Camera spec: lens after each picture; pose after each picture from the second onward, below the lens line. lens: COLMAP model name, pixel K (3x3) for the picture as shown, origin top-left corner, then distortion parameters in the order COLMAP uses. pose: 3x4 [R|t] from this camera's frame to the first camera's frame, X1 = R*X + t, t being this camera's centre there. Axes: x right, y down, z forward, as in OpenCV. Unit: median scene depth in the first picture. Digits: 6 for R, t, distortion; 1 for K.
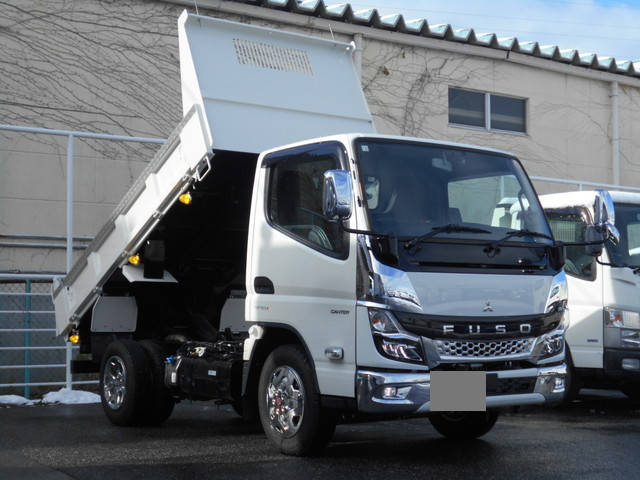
lens RADIAL K [[1042.4, 0, 309.0], [0, 1042.4, 267.9], [0, 0, 1]] dist [-0.061649, 0.000000]
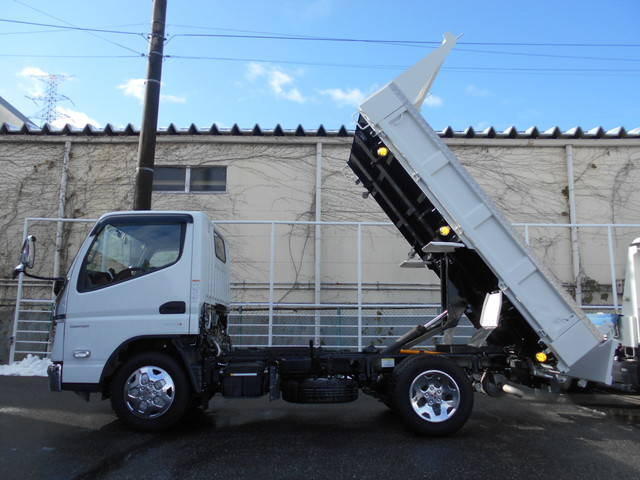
lens RADIAL K [[558.9, 0, 328.7], [0, 558.9, 222.6], [0, 0, 1]] dist [-0.029525, 0.012799]
pose [[0.822739, -0.089139, -0.561386, 0.215798], [0.008769, 0.989500, -0.144266, 0.003981], [0.568351, 0.113770, 0.814882, 0.150568]]
